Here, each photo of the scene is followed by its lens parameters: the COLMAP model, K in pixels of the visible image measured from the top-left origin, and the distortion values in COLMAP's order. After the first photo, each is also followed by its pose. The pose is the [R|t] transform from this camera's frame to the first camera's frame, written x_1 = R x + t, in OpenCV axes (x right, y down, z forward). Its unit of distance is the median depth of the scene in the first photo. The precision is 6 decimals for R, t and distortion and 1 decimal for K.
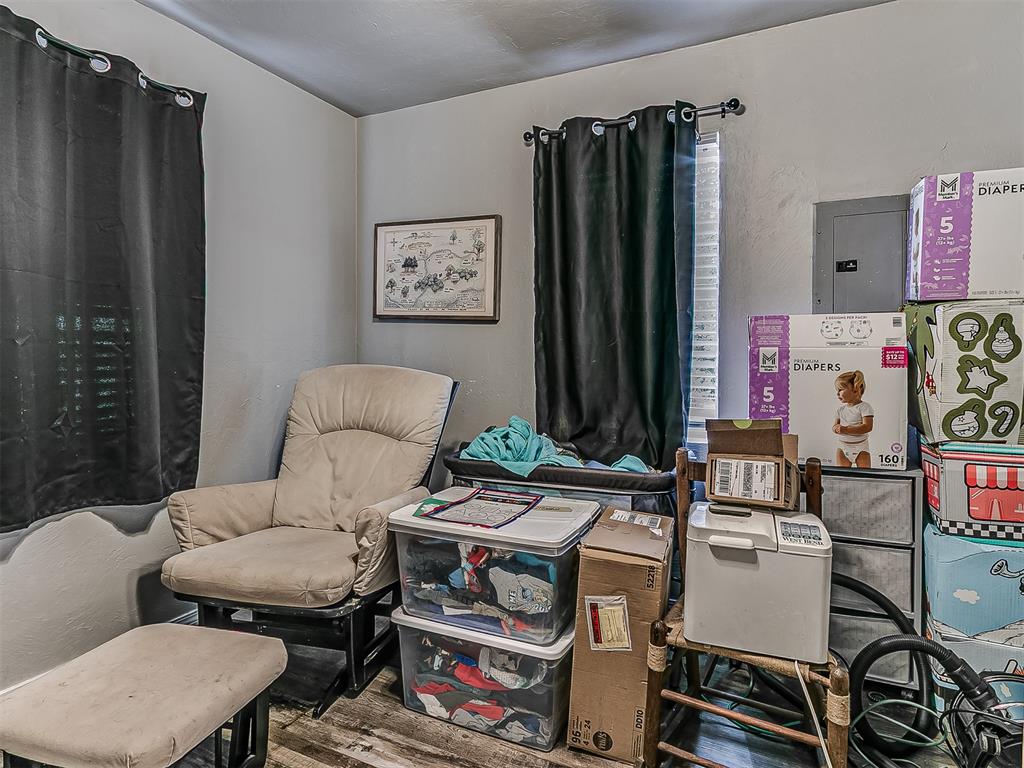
lens RADIAL K [[536.4, 0, 499.1], [0, 536.4, 359.0], [0, 0, 1]] dist [-0.000333, -0.001490]
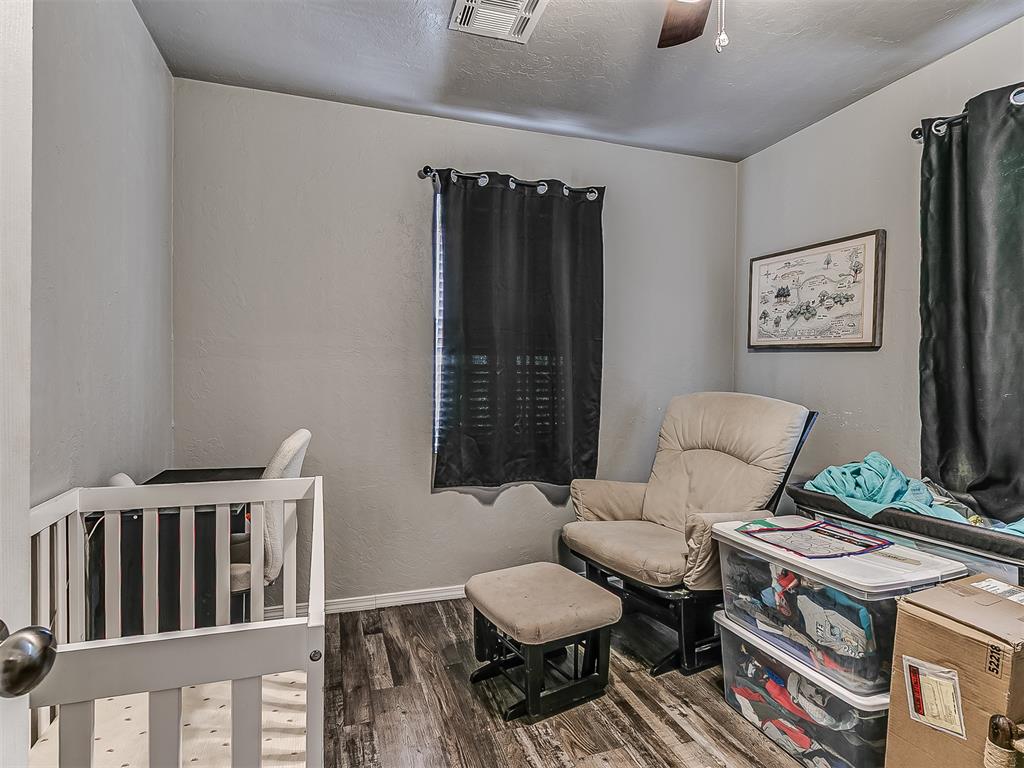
lens RADIAL K [[536.4, 0, 510.8], [0, 536.4, 383.3], [0, 0, 1]] dist [-0.000333, -0.001490]
pose [[0.676629, 0.011909, -0.736228, 0.306167], [-0.016248, 0.999867, 0.001241, -0.002311], [0.736145, 0.011123, 0.676733, -0.078003]]
